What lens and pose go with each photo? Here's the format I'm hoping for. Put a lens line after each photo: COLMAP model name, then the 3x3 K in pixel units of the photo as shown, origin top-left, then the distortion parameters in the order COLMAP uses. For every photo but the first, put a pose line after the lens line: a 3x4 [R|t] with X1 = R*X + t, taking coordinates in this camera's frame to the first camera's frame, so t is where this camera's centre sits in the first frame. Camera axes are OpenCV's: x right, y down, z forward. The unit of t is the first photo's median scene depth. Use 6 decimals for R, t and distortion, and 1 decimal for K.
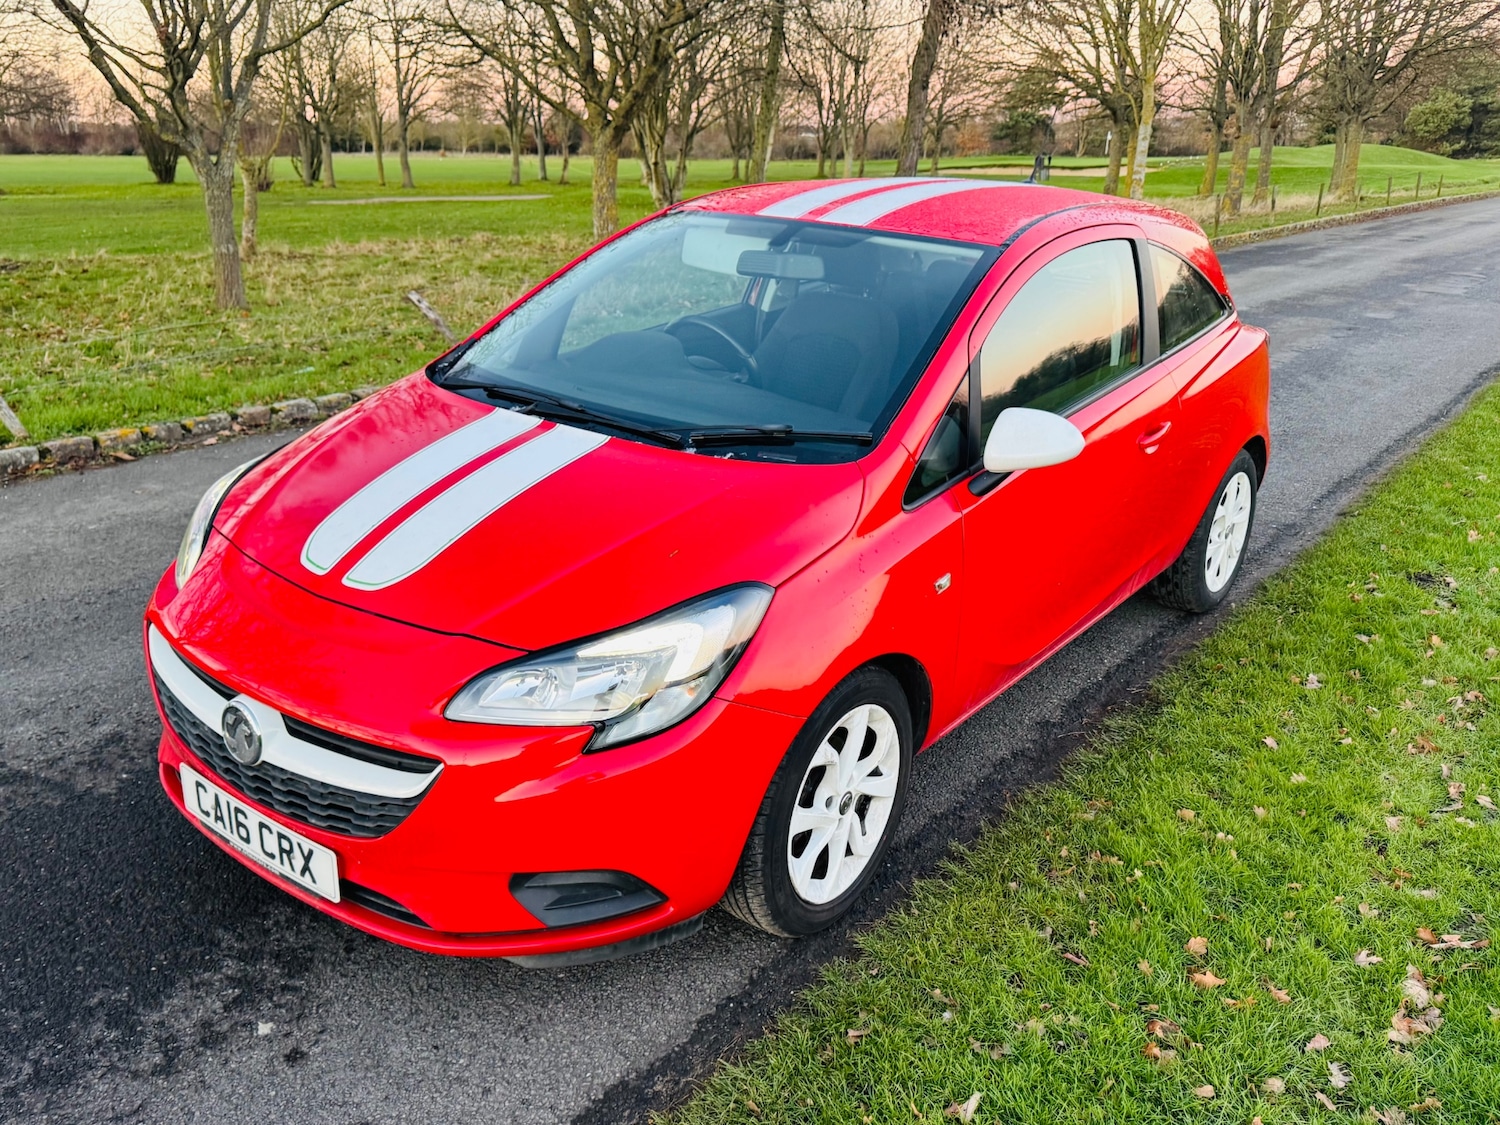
lens RADIAL K [[1299.4, 0, 756.2], [0, 1299.4, 592.7], [0, 0, 1]] dist [0.038984, -0.046972]
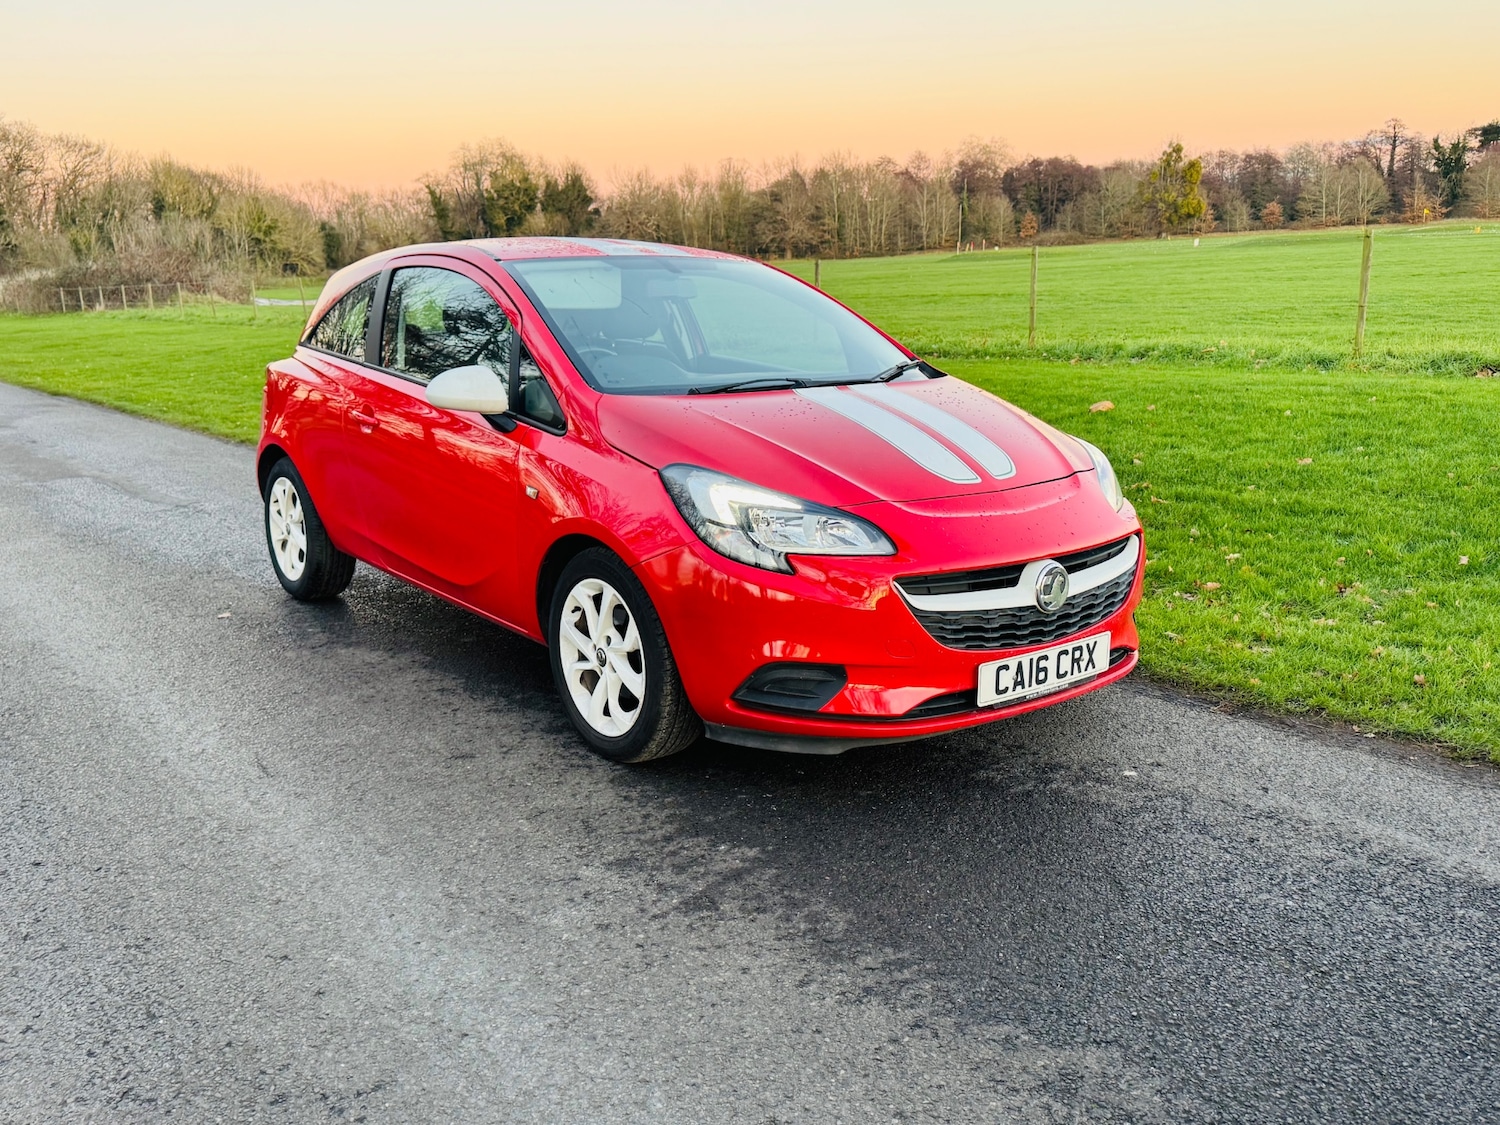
lens RADIAL K [[1301.4, 0, 741.1], [0, 1301.4, 600.0], [0, 0, 1]] dist [0.139348, -0.250346]
pose [[0.253696, -0.260852, 0.931447, -1.433022], [0.364751, 0.917663, 0.157645, -0.173616], [-0.895877, 0.299753, 0.327954, 0.699060]]
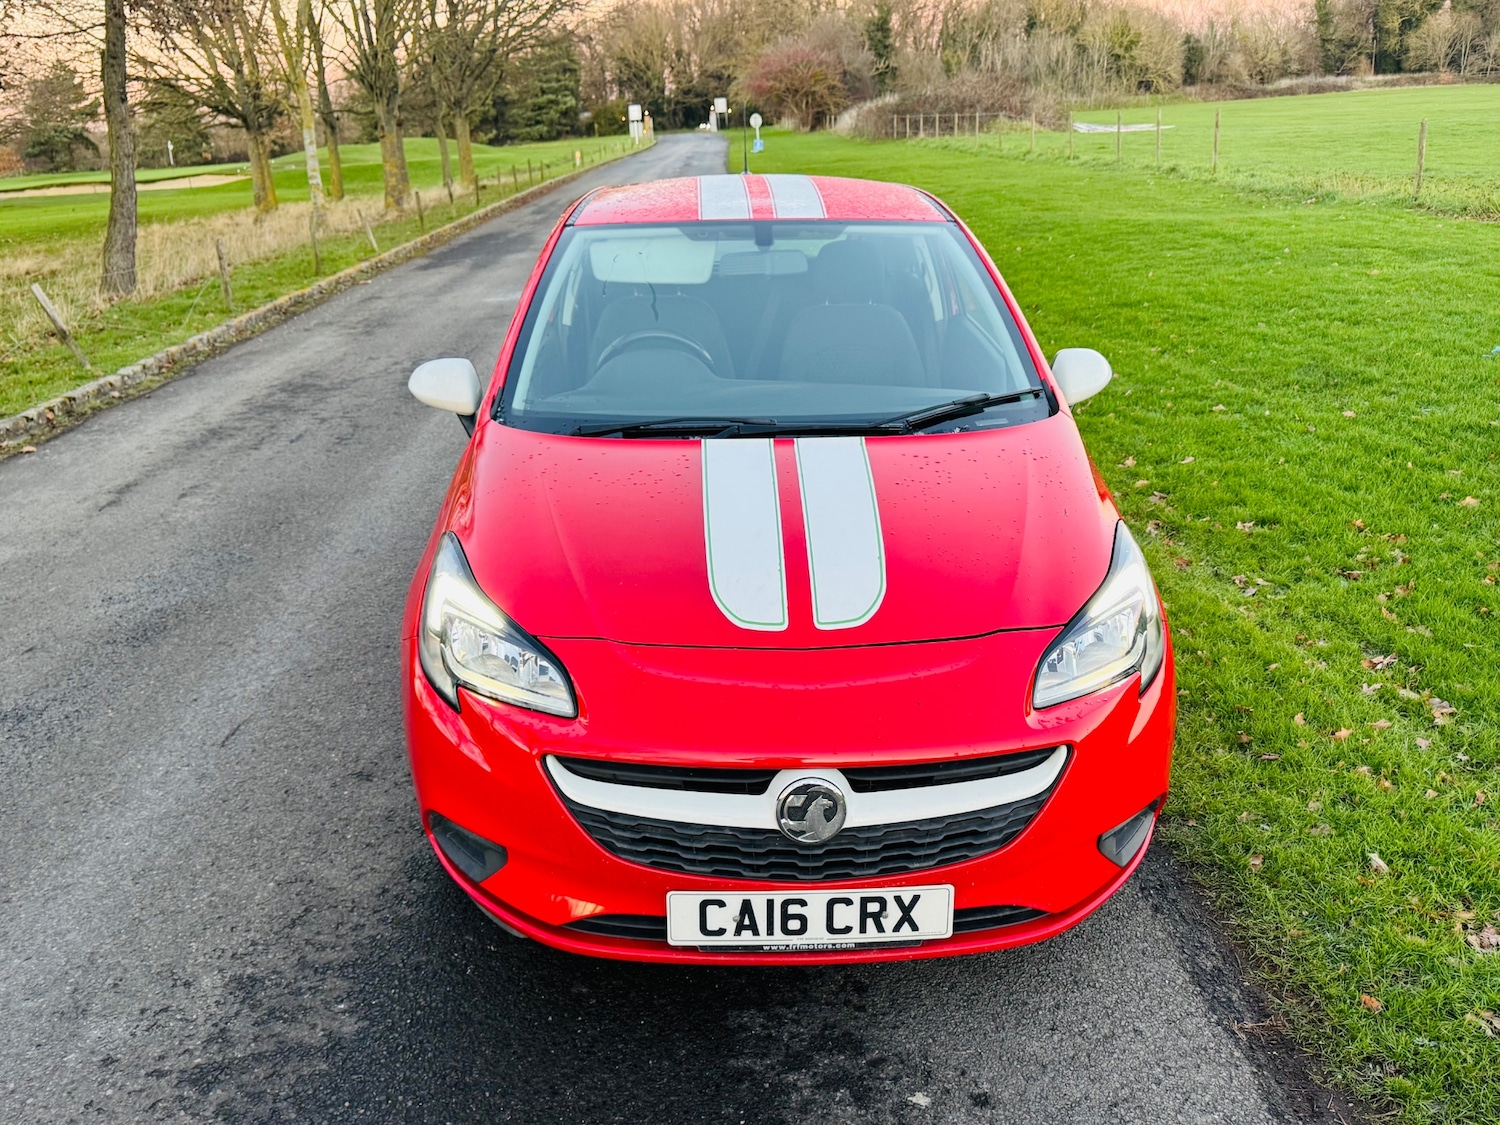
lens RADIAL K [[1317.2, 0, 732.8], [0, 1317.2, 589.0], [0, 0, 1]] dist [0.026962, -0.039168]
pose [[0.778641, -0.257845, 0.572044, -0.764363], [0.262337, 0.961939, 0.076505, -0.105500], [-0.569998, 0.090498, 0.816647, 0.214393]]
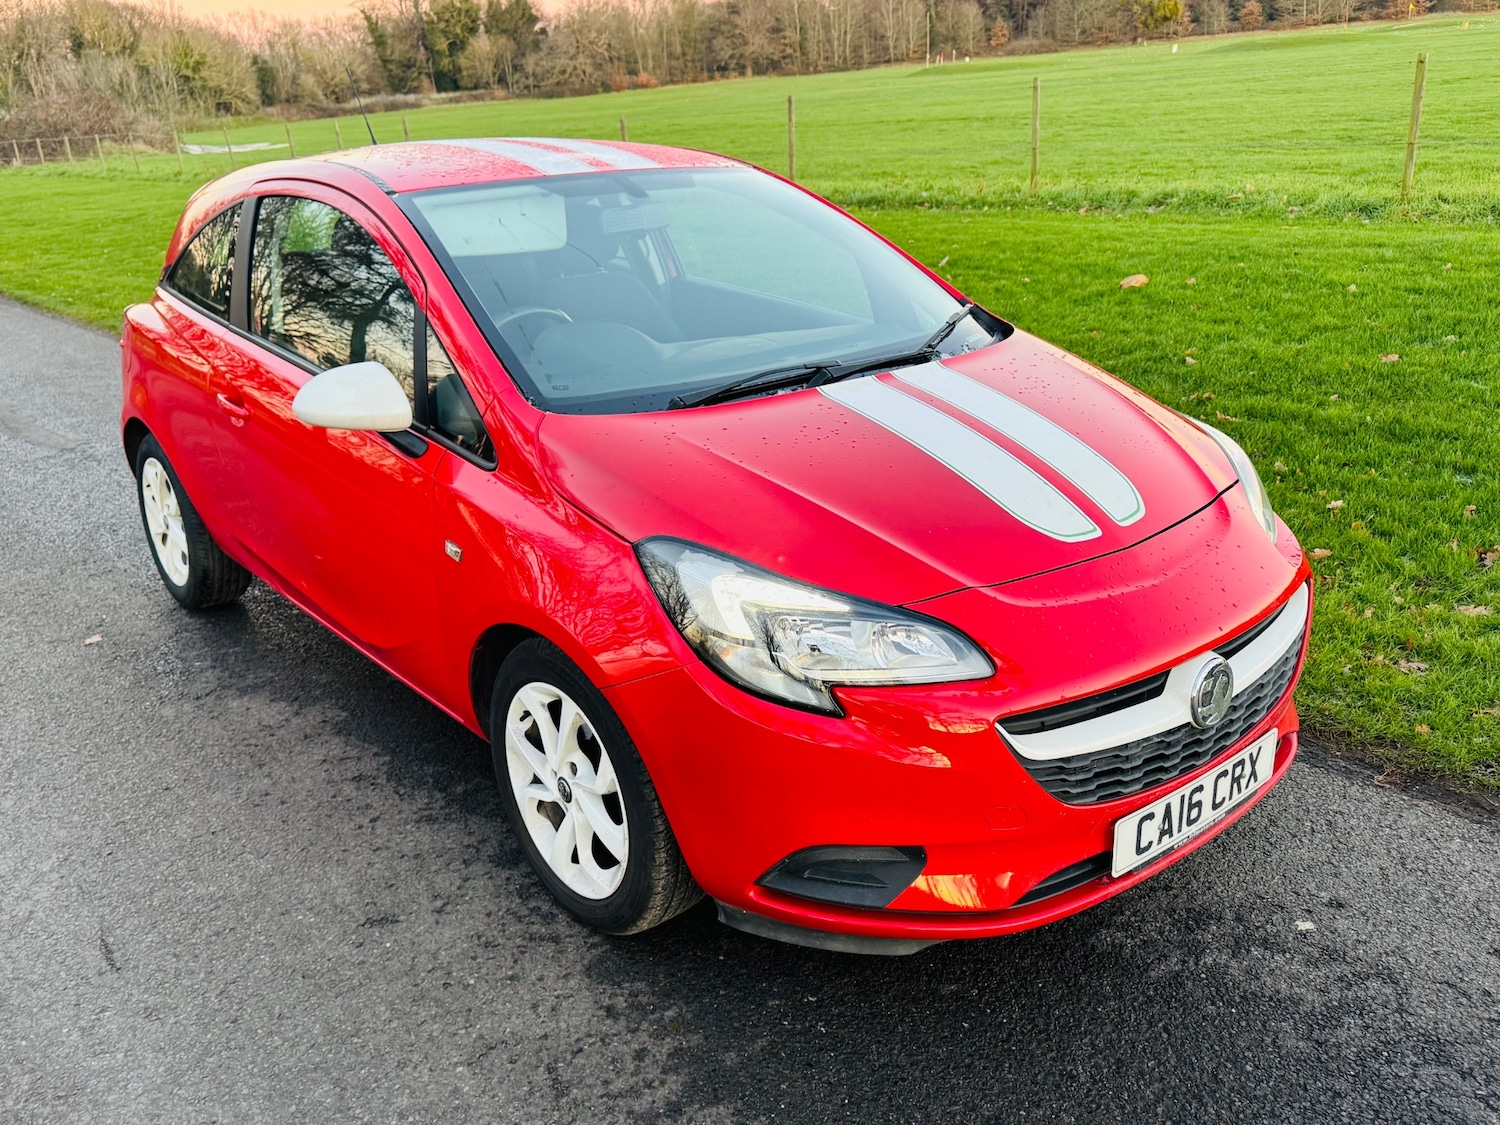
lens RADIAL K [[1299.5, 0, 748.8], [0, 1299.5, 596.4], [0, 0, 1]] dist [0.039266, -0.046544]
pose [[0.217928, -0.386676, 0.896097, -1.048681], [0.395702, 0.874319, 0.281045, -0.283662], [-0.892148, 0.293340, 0.343547, 0.787100]]
